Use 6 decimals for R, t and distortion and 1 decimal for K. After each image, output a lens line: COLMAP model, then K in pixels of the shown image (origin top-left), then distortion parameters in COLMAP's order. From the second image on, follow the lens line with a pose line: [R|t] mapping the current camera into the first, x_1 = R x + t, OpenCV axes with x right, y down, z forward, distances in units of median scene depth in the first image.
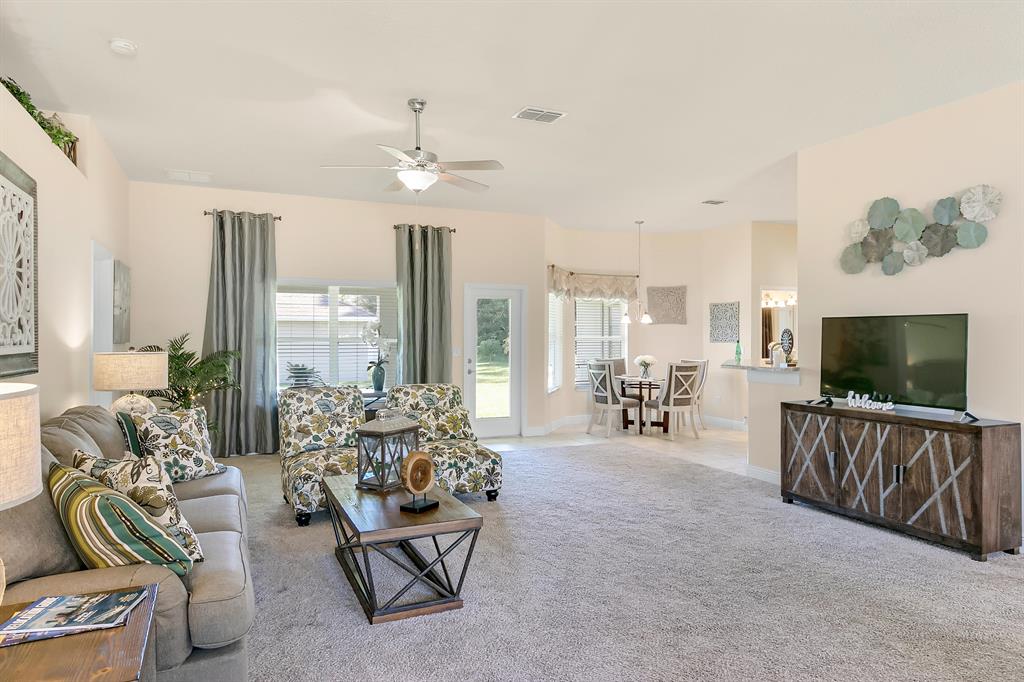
lens RADIAL K [[634.3, 0, 512.0], [0, 634.3, 341.0], [0, 0, 1]] dist [-0.003308, -0.003206]
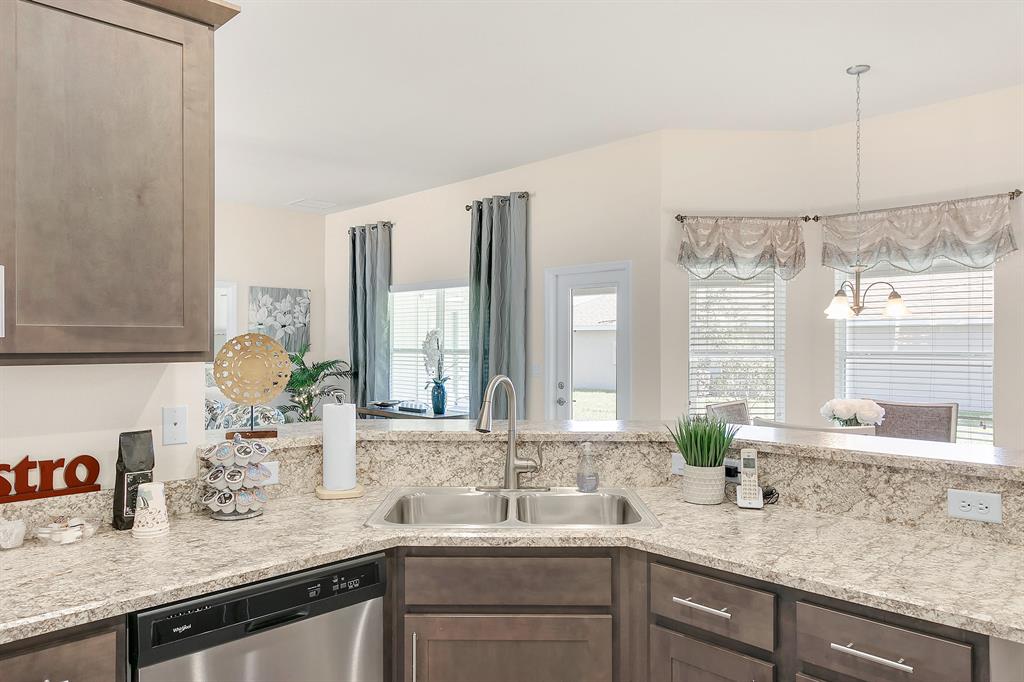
lens RADIAL K [[691.1, 0, 512.0], [0, 691.1, 341.0], [0, 0, 1]] dist [0.003605, -0.000715]
pose [[0.349369, -0.003771, -0.936978, 0.708819], [-0.008042, 0.999943, -0.007024, -0.011119], [0.936951, 0.009989, 0.349319, 0.846421]]
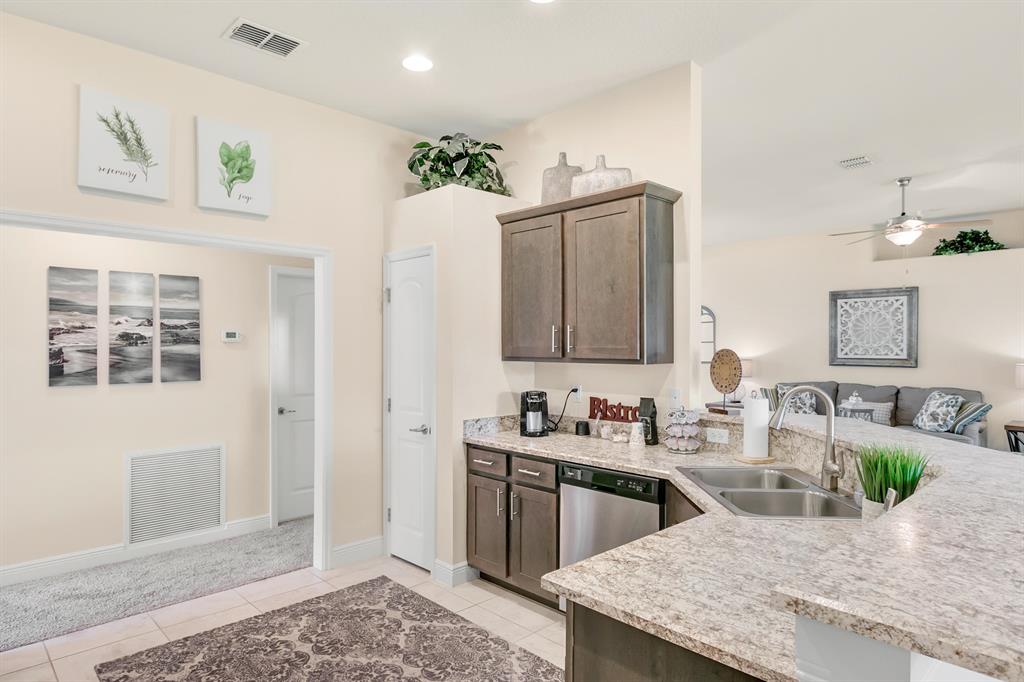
lens RADIAL K [[596.7, 0, 509.8], [0, 596.7, 344.2], [0, 0, 1]] dist [-0.003319, -0.001827]
pose [[-0.939063, -0.001037, -0.343744, 0.672615], [-0.003348, 0.999976, 0.006131, -0.021361], [0.343730, 0.006909, -0.939043, 1.197836]]
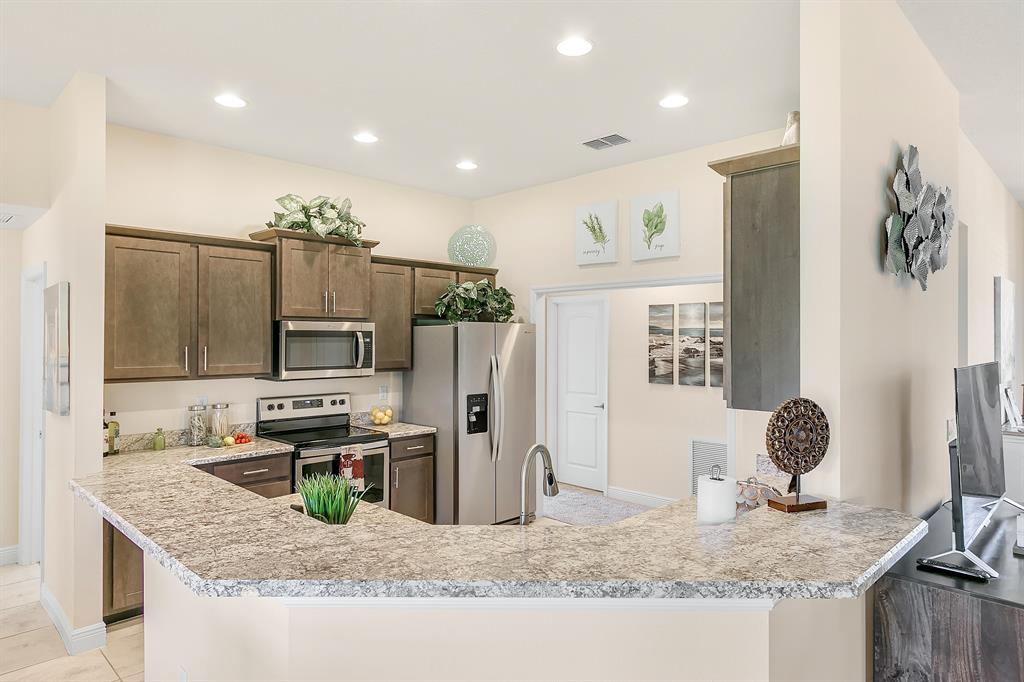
lens RADIAL K [[616.3, 0, 508.8], [0, 616.3, 337.5], [0, 0, 1]] dist [0.002315, 0.001280]
pose [[-0.365640, 0.002210, 0.930754, 0.154961], [0.006441, 0.999979, 0.000156, -0.042973], [-0.930734, 0.006052, -0.365646, 1.048697]]
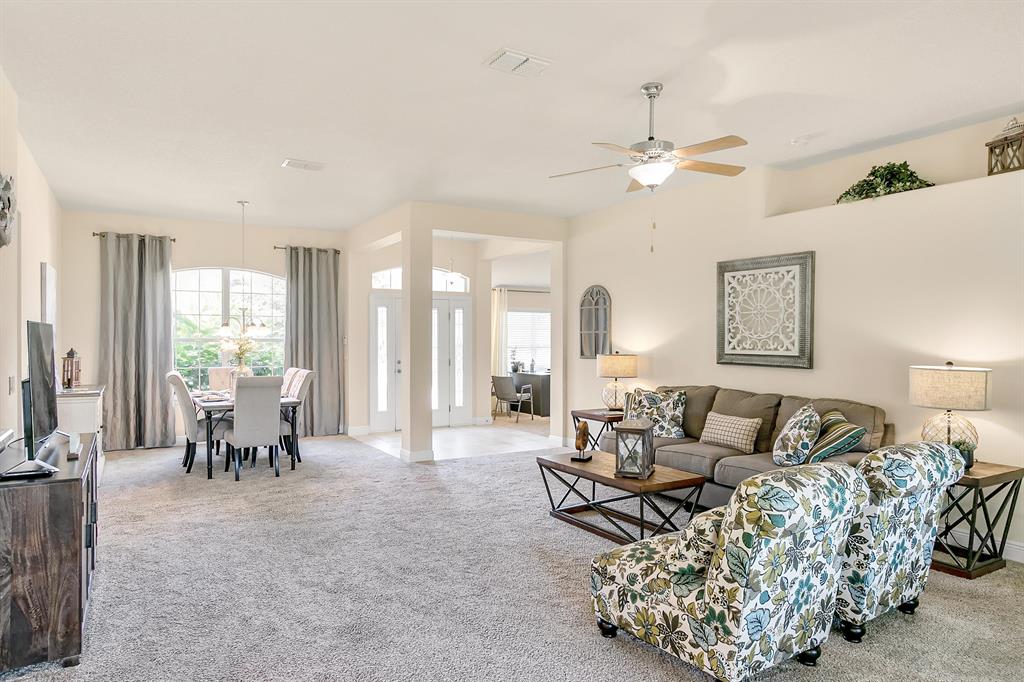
lens RADIAL K [[634.3, 0, 512.0], [0, 634.3, 341.0], [0, 0, 1]] dist [-0.003308, -0.003206]
pose [[-0.992301, -0.002564, -0.123824, 0.098292], [-0.004579, 0.999862, 0.015998, -0.020561], [0.123765, 0.016442, -0.992175, 1.176556]]
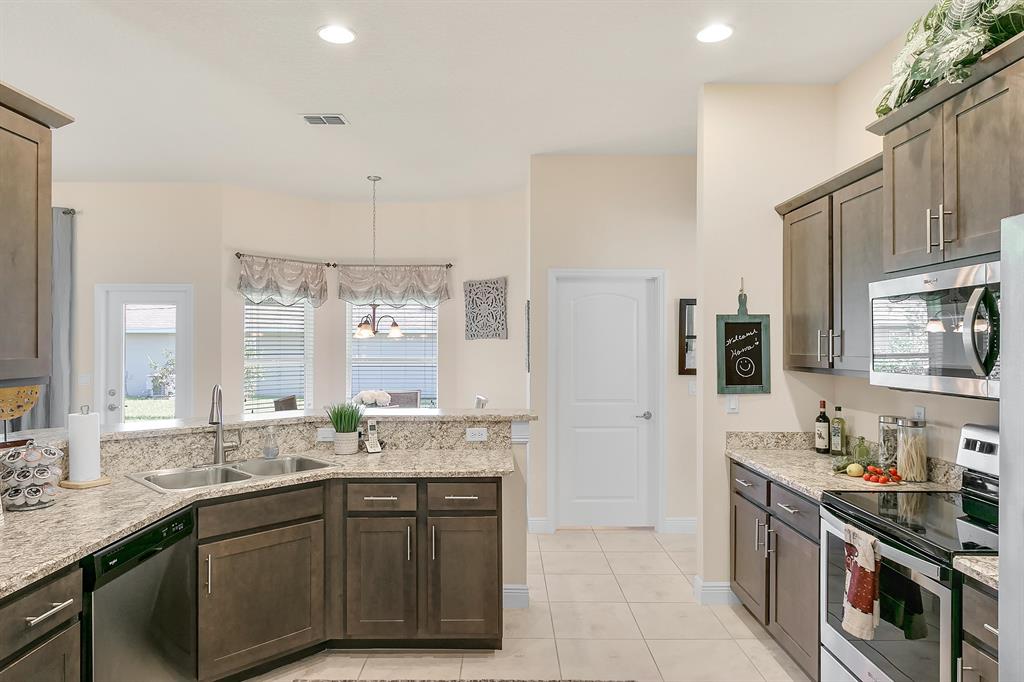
lens RADIAL K [[616.3, 0, 508.8], [0, 616.3, 337.5], [0, 0, 1]] dist [0.002315, 0.001280]
pose [[0.914110, -0.005693, -0.405426, 0.752976], [-0.003375, 0.999760, -0.021648, -0.020752], [0.405452, 0.021157, 0.913871, 0.657354]]
